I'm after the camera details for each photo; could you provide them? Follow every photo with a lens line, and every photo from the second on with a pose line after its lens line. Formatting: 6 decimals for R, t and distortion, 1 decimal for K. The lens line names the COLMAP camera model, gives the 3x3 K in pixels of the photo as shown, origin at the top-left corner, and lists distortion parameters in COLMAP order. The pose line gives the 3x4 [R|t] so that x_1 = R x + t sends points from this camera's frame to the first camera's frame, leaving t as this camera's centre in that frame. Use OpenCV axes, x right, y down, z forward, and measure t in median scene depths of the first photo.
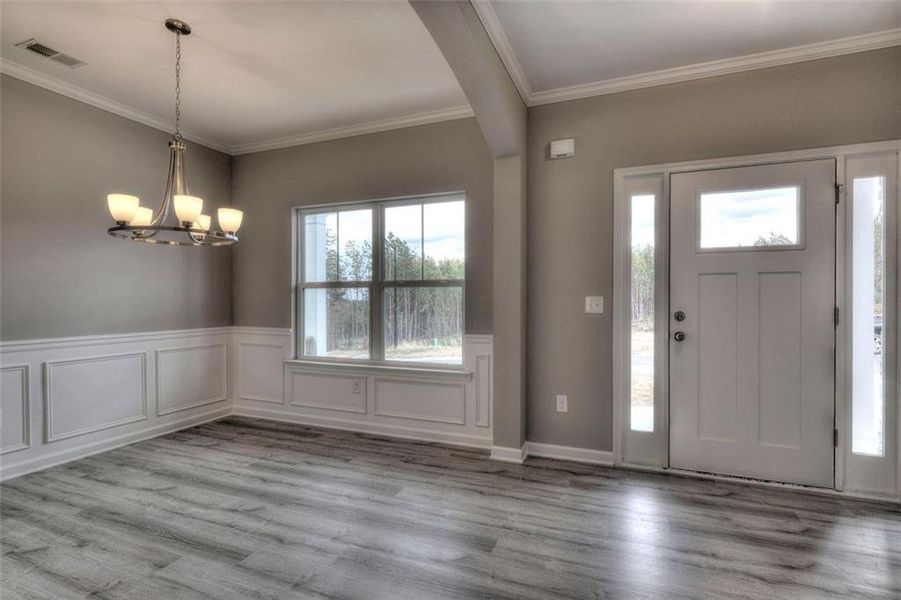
lens RADIAL K [[435.4, 0, 450.0], [0, 435.4, 298.0], [0, 0, 1]] dist [-0.004107, -0.001861]
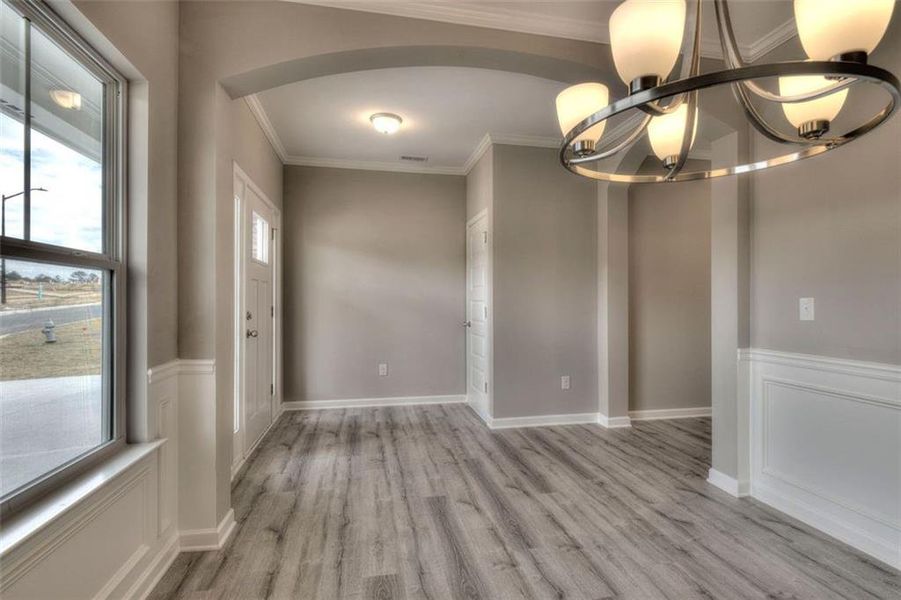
lens RADIAL K [[435.4, 0, 451.8], [0, 435.4, 300.7], [0, 0, 1]] dist [-0.004107, -0.001861]
pose [[-0.556413, 0.000573, 0.830906, -0.883146], [-0.006812, 0.999963, -0.005251, 0.003980], [-0.830878, -0.008582, -0.556388, 1.504971]]
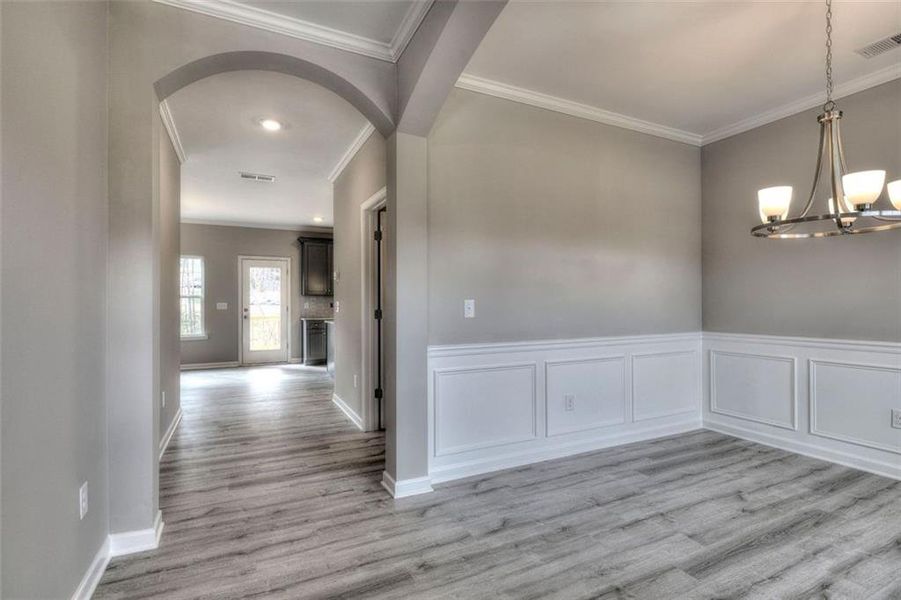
lens RADIAL K [[435.4, 0, 451.8], [0, 435.4, 299.0], [0, 0, 1]] dist [-0.004107, -0.001861]
pose [[-0.662124, -0.001604, -0.749392, 0.506907], [0.011427, 0.999860, -0.012235, -0.000379], [0.749307, -0.016664, -0.662013, 1.076294]]
